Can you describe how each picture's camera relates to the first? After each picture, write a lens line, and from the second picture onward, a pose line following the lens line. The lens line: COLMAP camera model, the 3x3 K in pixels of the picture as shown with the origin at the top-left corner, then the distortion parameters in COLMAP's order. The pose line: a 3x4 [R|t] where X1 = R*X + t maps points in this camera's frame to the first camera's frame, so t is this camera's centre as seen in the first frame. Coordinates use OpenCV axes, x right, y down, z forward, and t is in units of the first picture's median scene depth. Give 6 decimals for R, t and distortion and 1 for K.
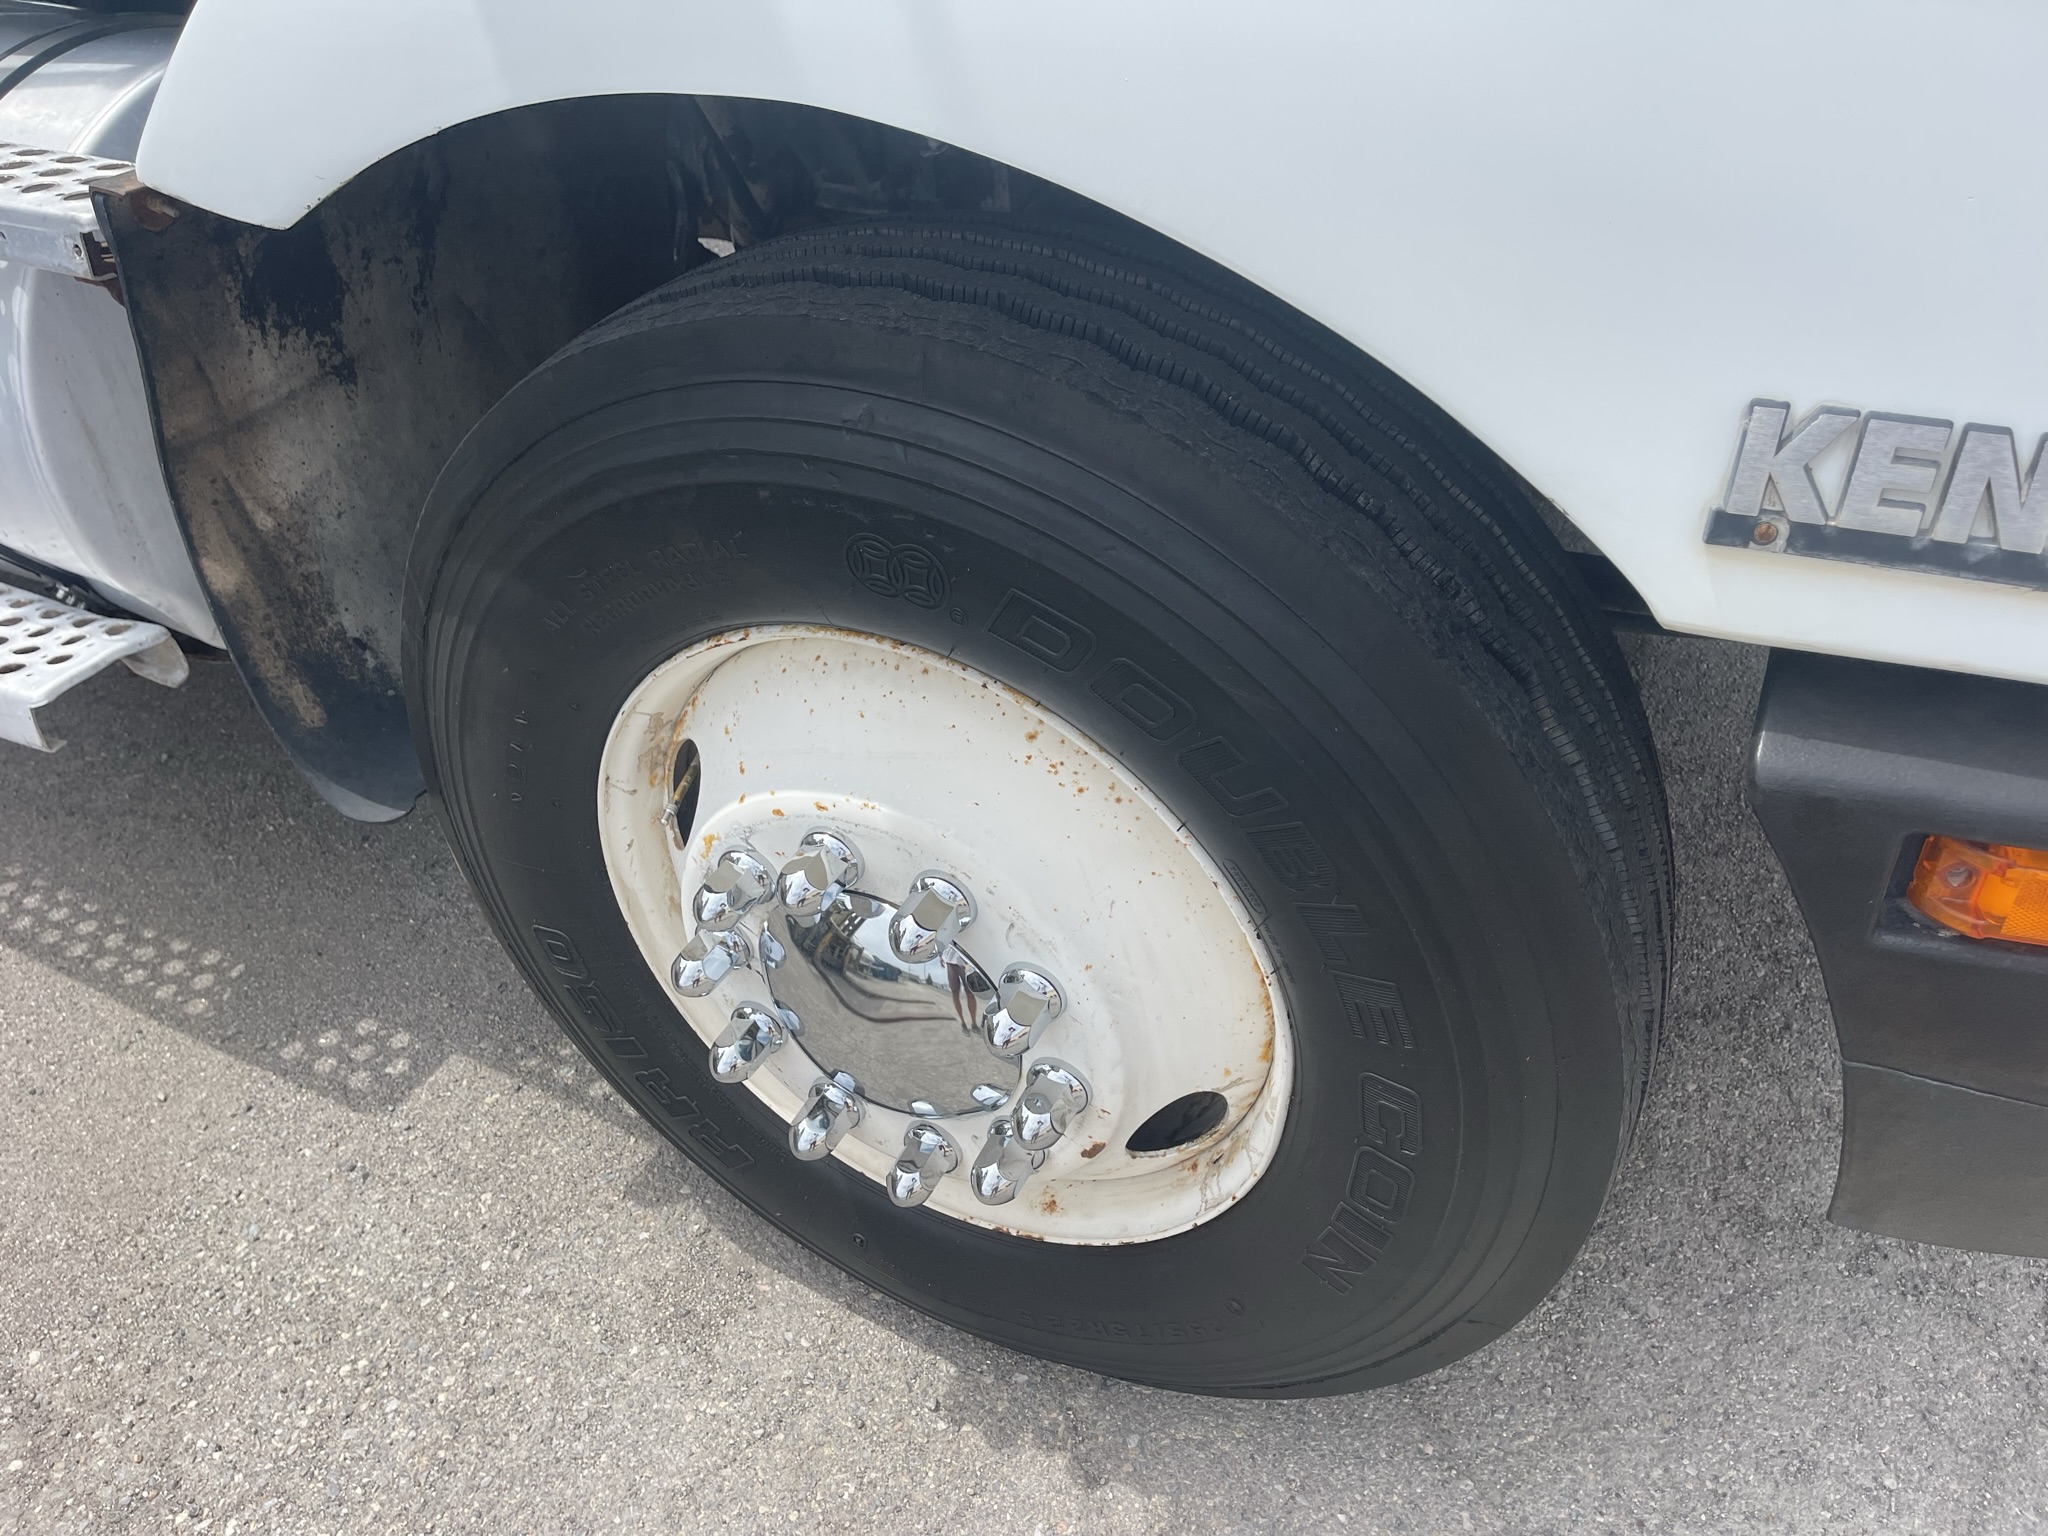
lens RADIAL K [[1545.7, 0, 1013.1], [0, 1545.7, 779.2], [0, 0, 1]] dist [0.070509, -0.106506]
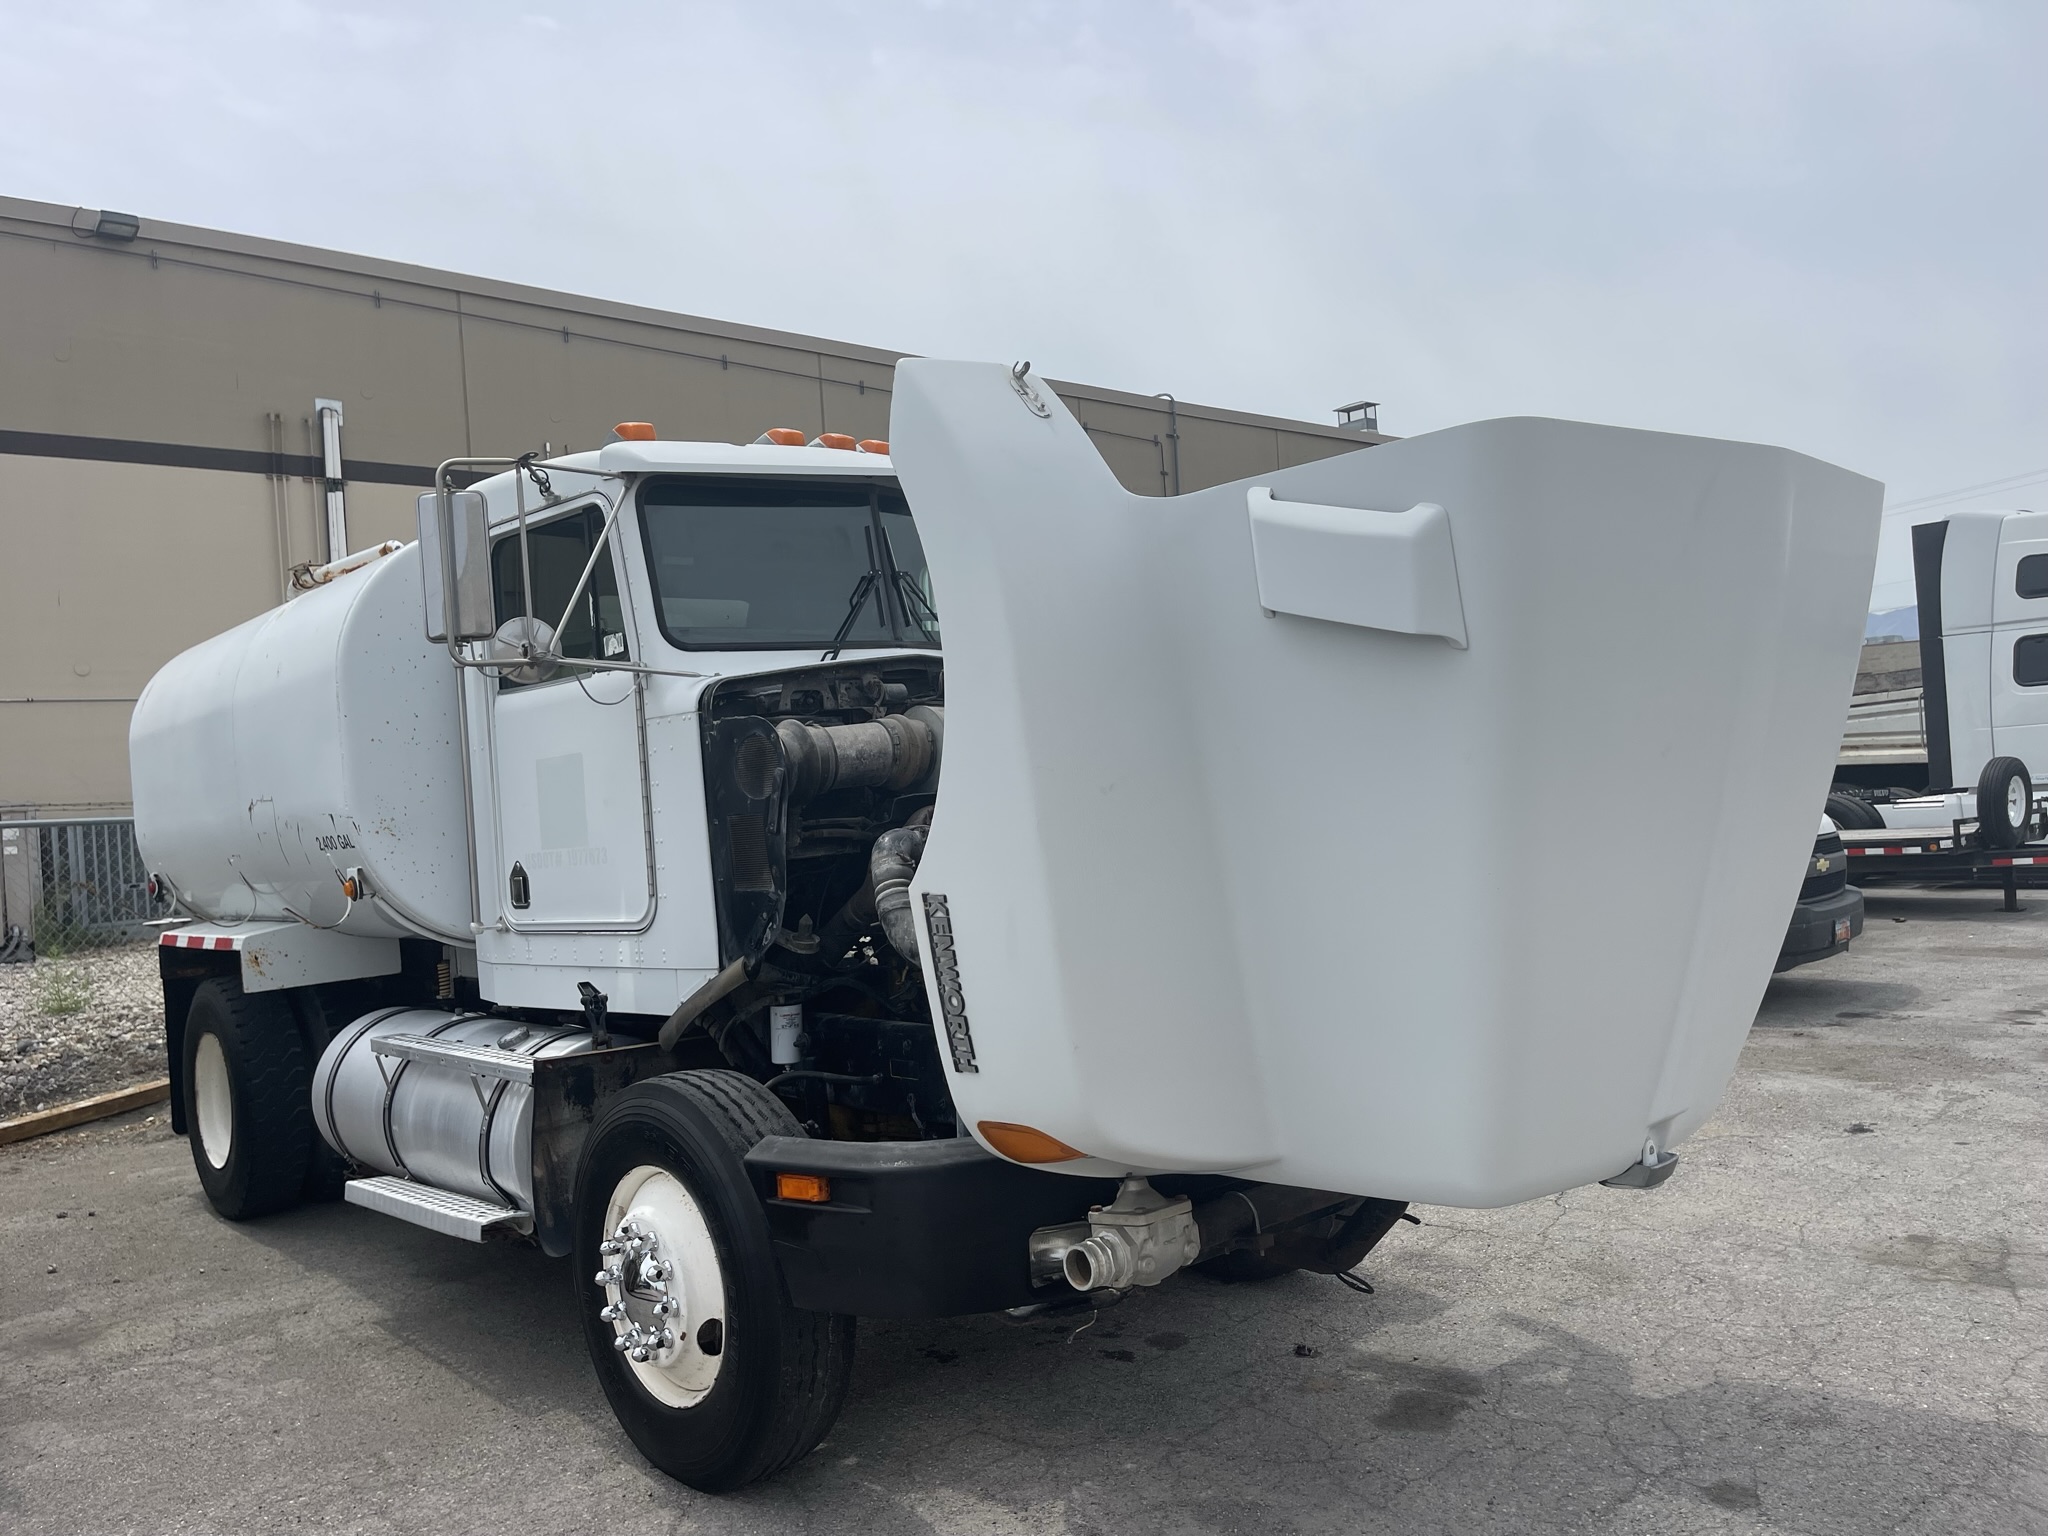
lens RADIAL K [[1562.4, 0, 1013.6], [0, 1562.4, 770.4], [0, 0, 1]] dist [0.073683, -0.118223]
pose [[0.930477, -0.041065, -0.364043, 1.733549], [-0.194166, 0.787375, -0.585098, 0.980673], [0.310665, 0.615105, 0.724661, -1.699025]]
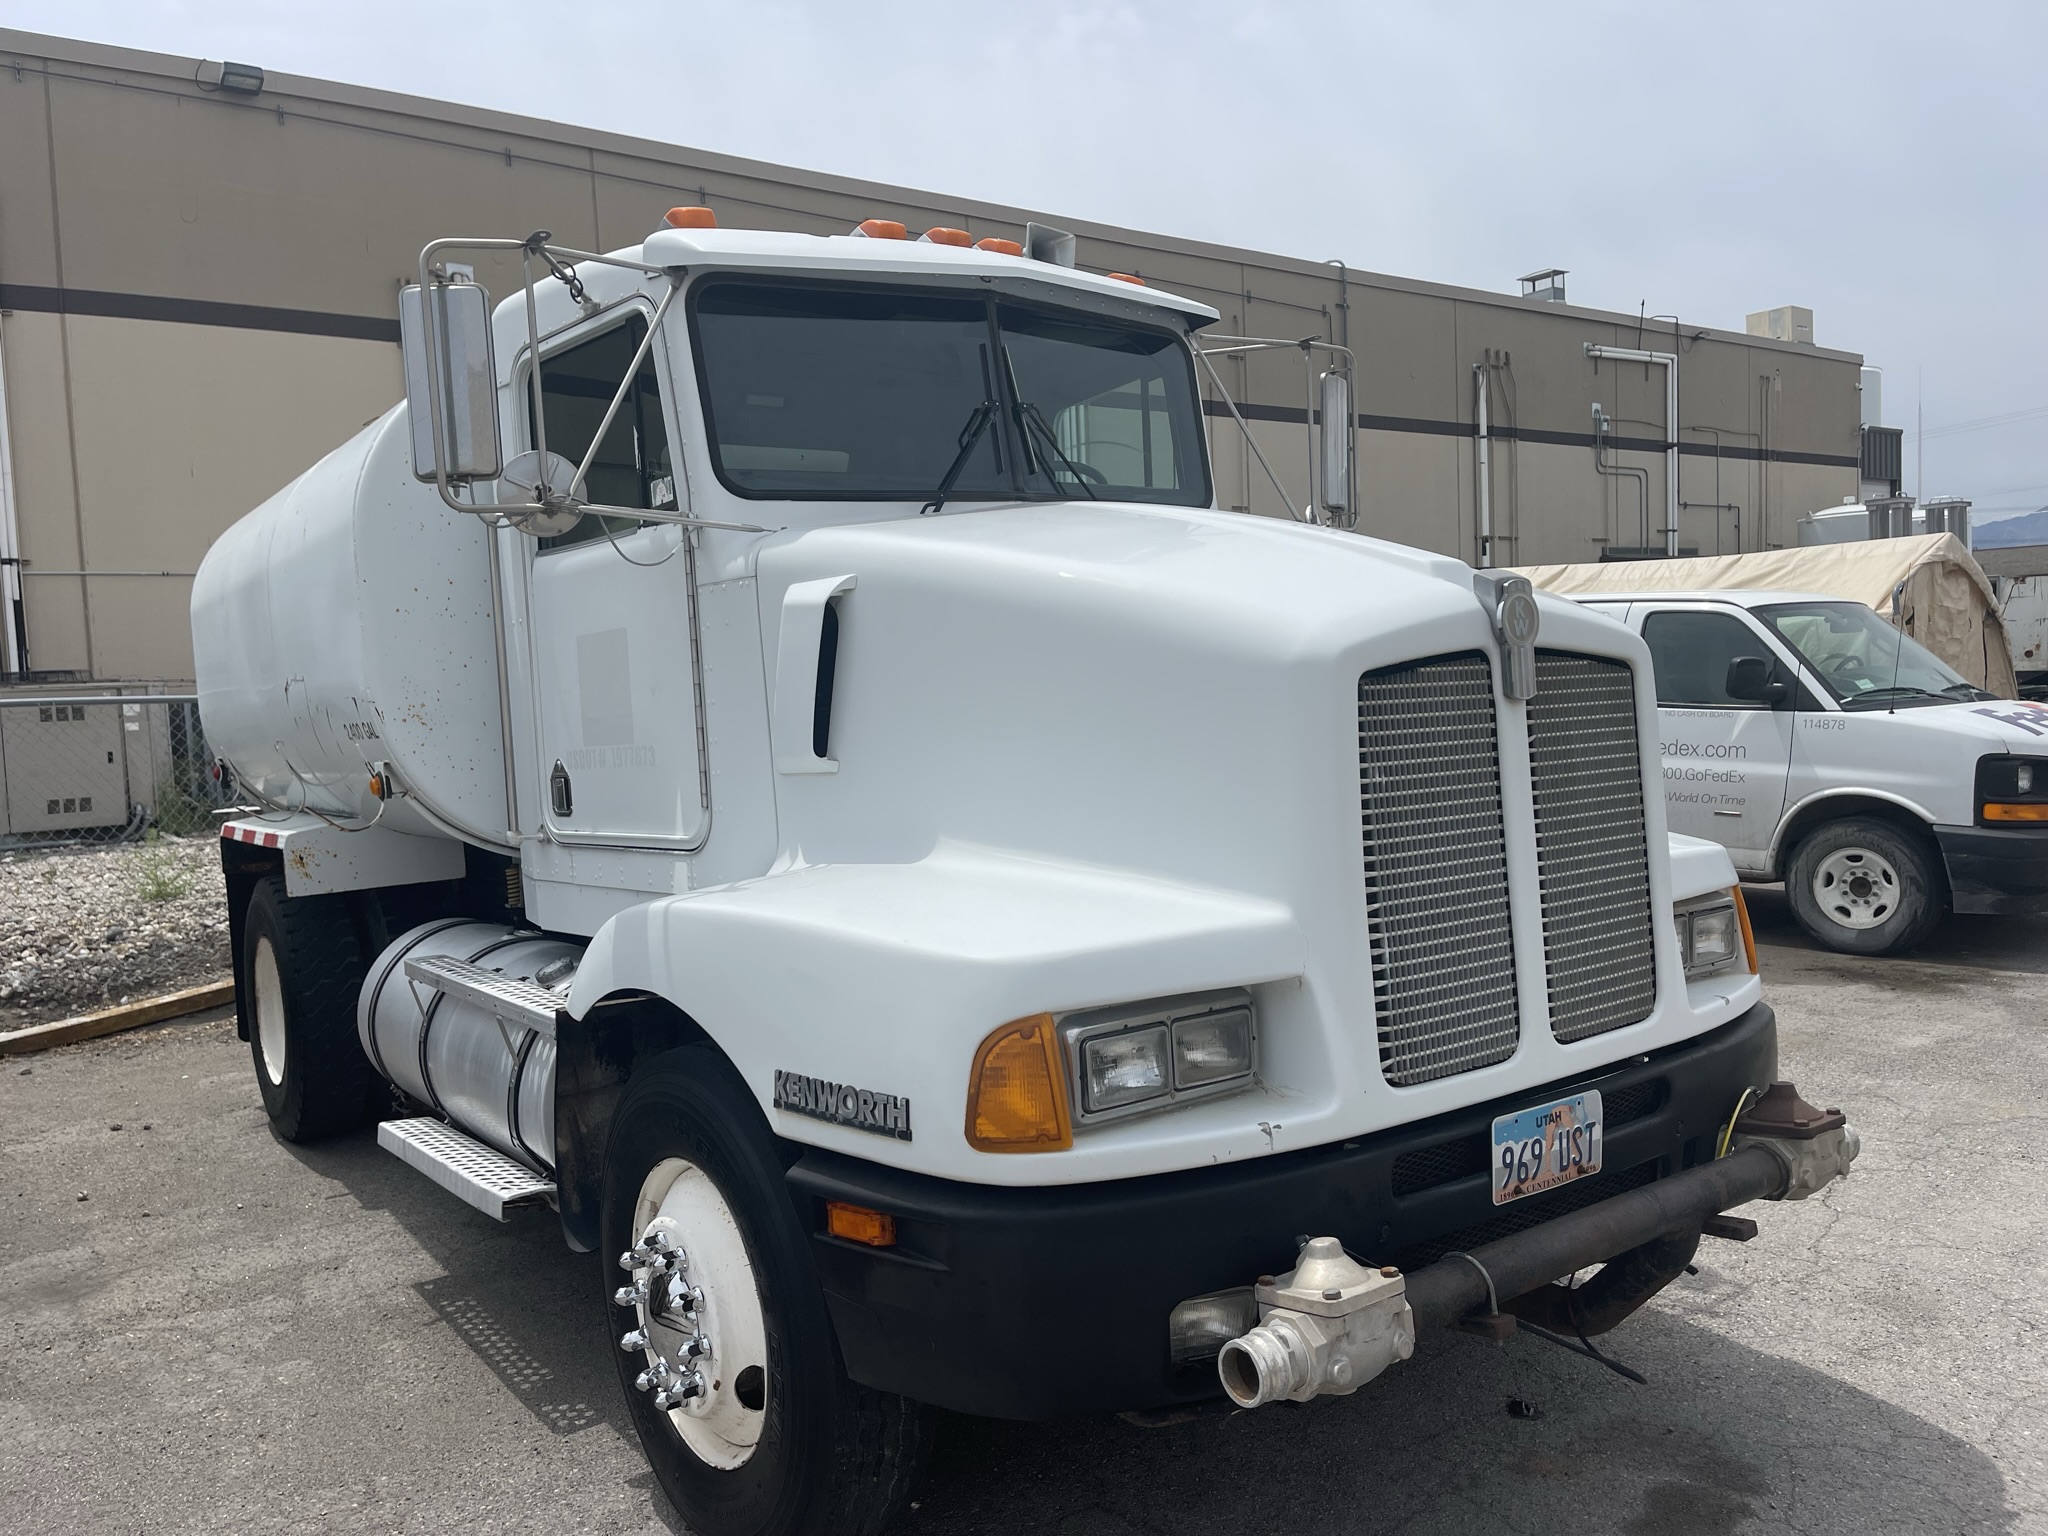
lens RADIAL K [[1546.8, 0, 1027.7], [0, 1546.8, 778.0], [0, 0, 1]] dist [0.077080, -0.103226]
pose [[0.895811, 0.006265, -0.444390, 1.441355], [-0.256433, 0.823958, -0.505307, 0.513452], [0.362993, 0.566616, 0.739718, -1.107704]]
